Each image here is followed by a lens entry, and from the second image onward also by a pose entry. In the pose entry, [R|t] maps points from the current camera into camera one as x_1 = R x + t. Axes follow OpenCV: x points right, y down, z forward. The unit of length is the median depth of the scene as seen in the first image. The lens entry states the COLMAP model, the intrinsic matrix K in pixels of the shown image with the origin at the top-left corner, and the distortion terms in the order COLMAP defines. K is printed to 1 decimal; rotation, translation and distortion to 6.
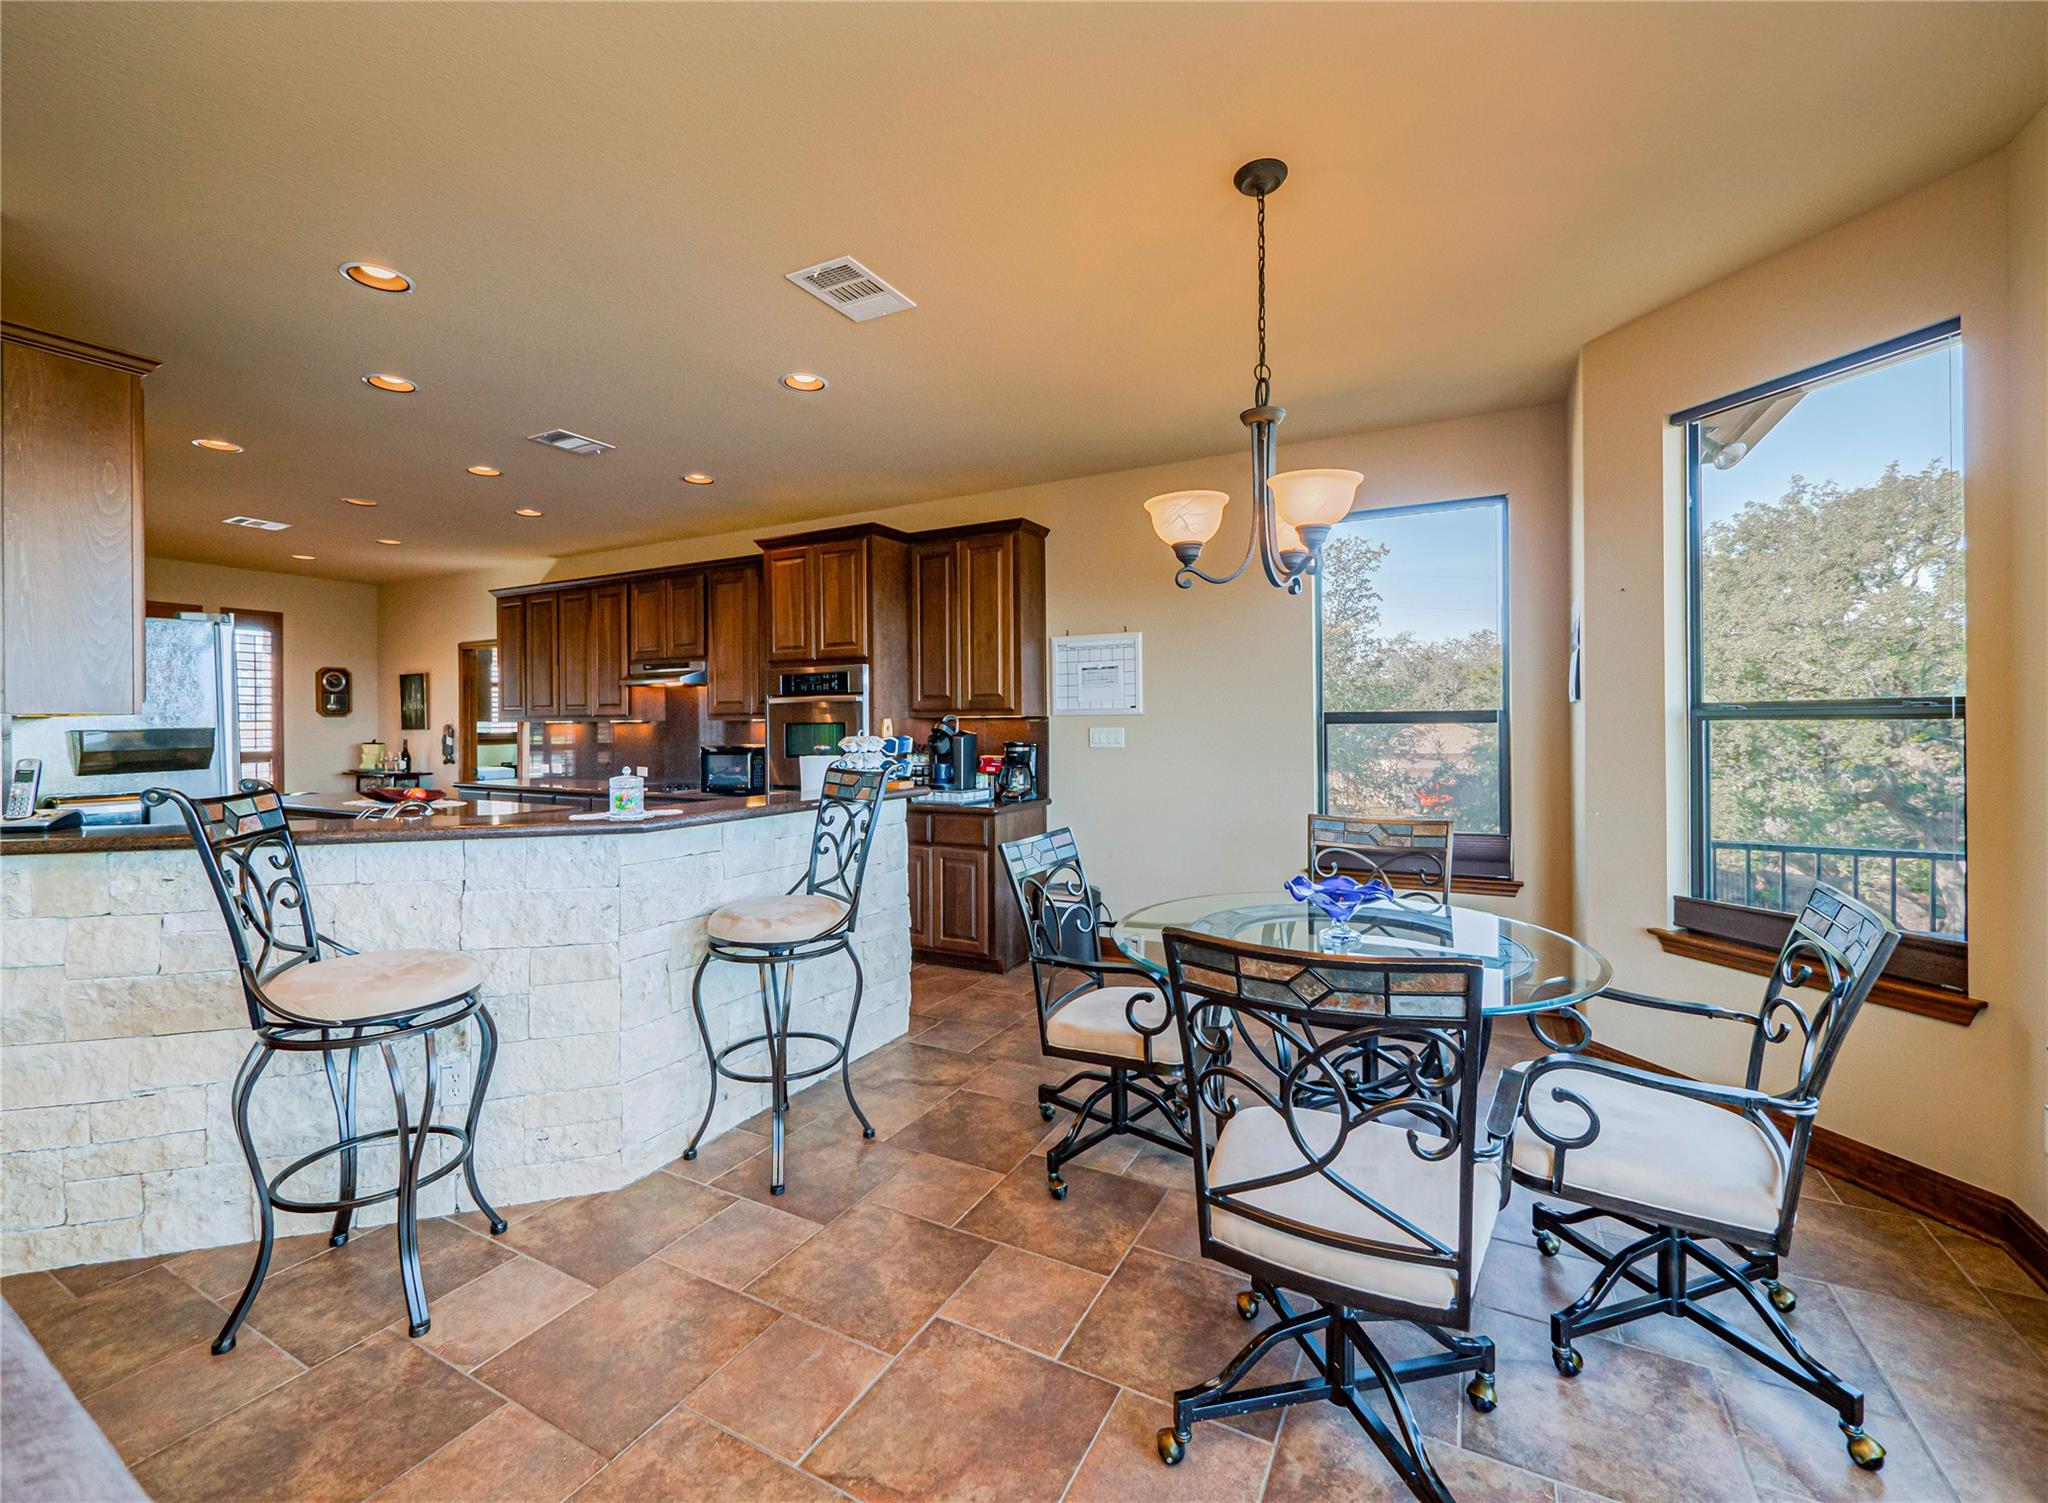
lens RADIAL K [[860.1, 0, 1016.3], [0, 860.1, 726.8], [0, 0, 1]] dist [-0.008631, 0.000042]
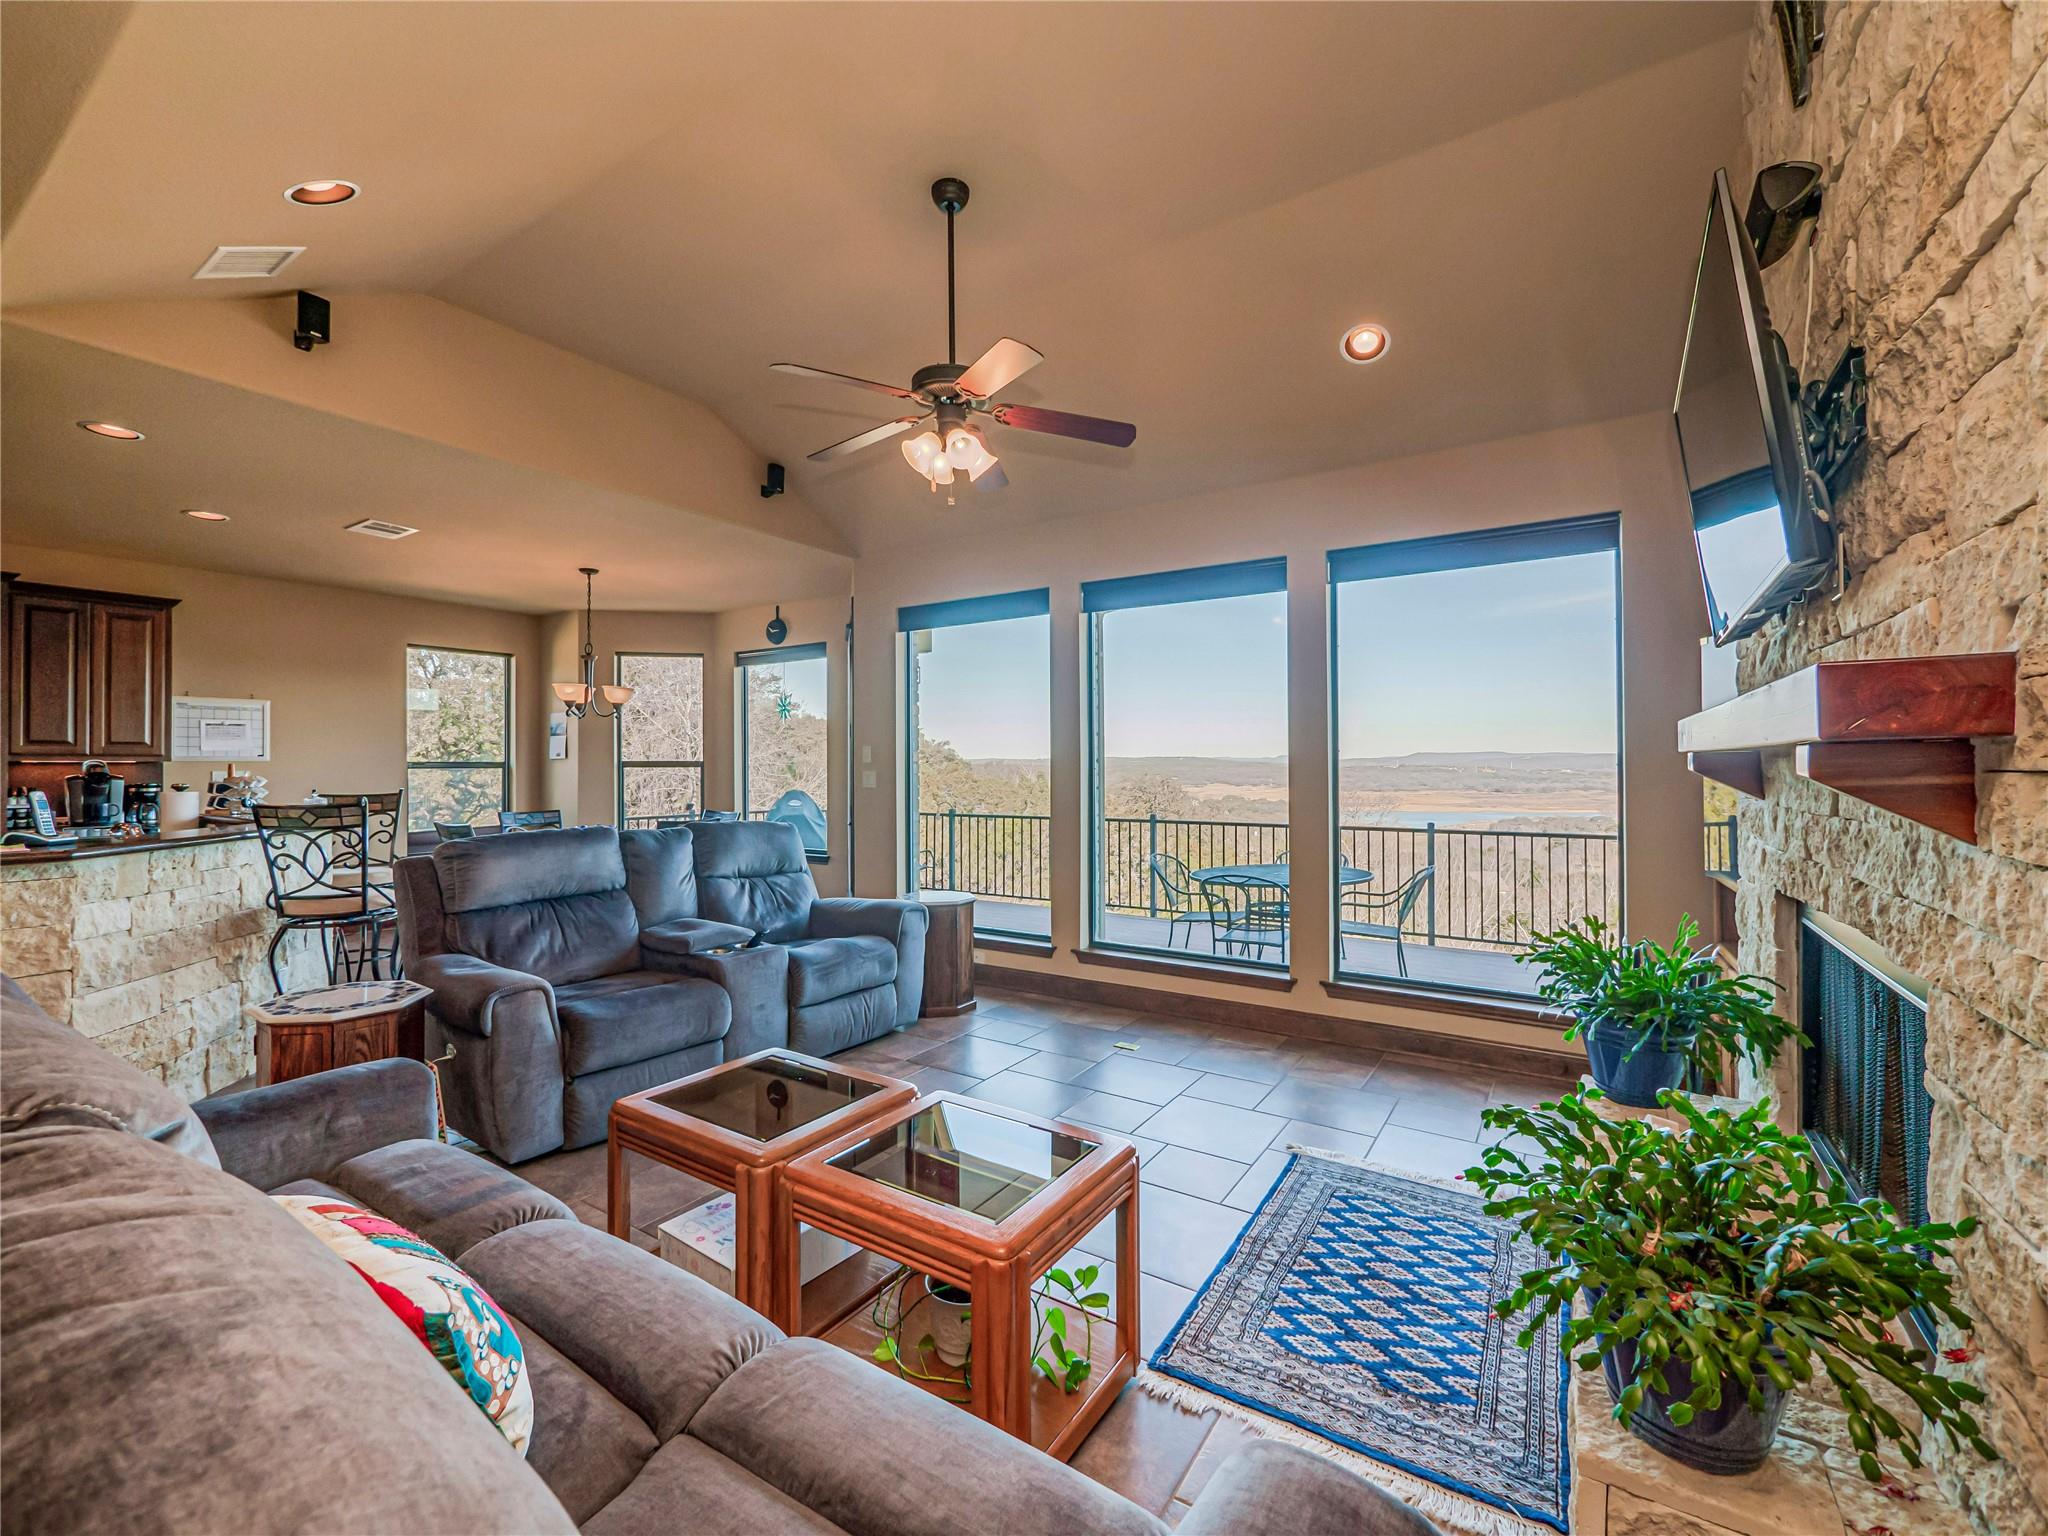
lens RADIAL K [[864.0, 0, 1020.4], [0, 864.0, 759.9], [0, 0, 1]] dist [-0.003638, 0.000366]
pose [[0.086306, 0.015393, 0.996150, -1.066004], [0.004945, 0.999862, -0.015878, 0.009817], [-0.996256, 0.006297, 0.086218, -0.278935]]
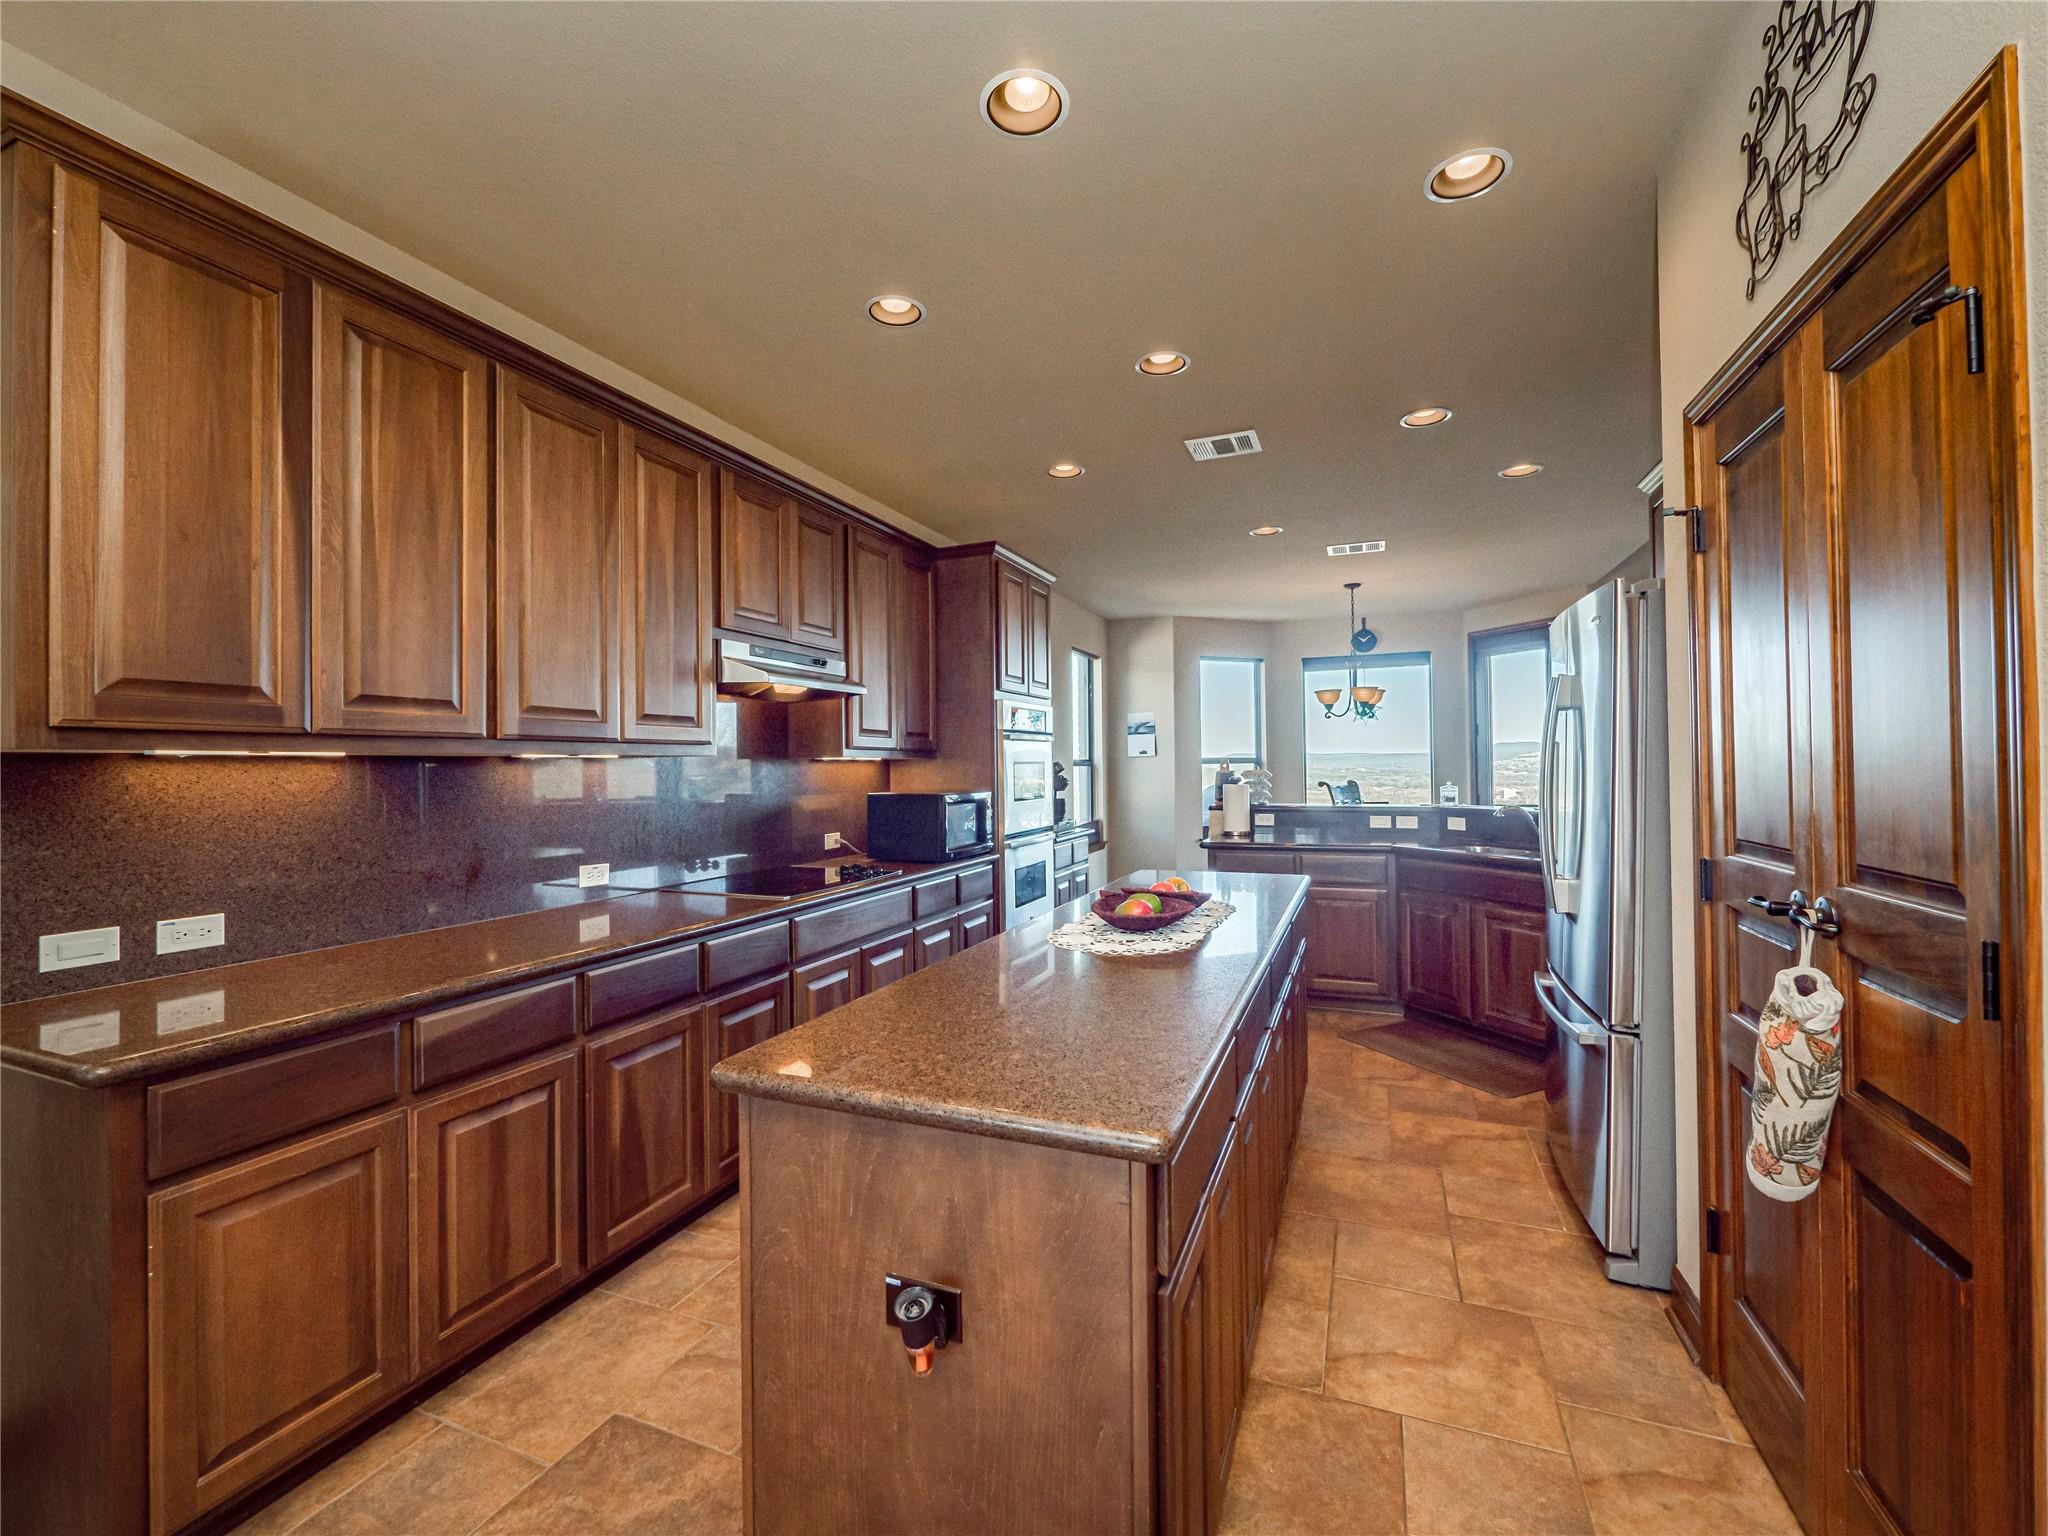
lens RADIAL K [[858.4, 0, 1020.0], [0, 858.4, 760.5], [0, 0, 1]] dist [-0.003640, -0.000501]
pose [[-0.105037, 0.017066, 0.994322, -1.209884], [0.013413, 0.999786, -0.015743, 0.012270], [-0.994378, 0.011684, -0.105243, 1.146462]]
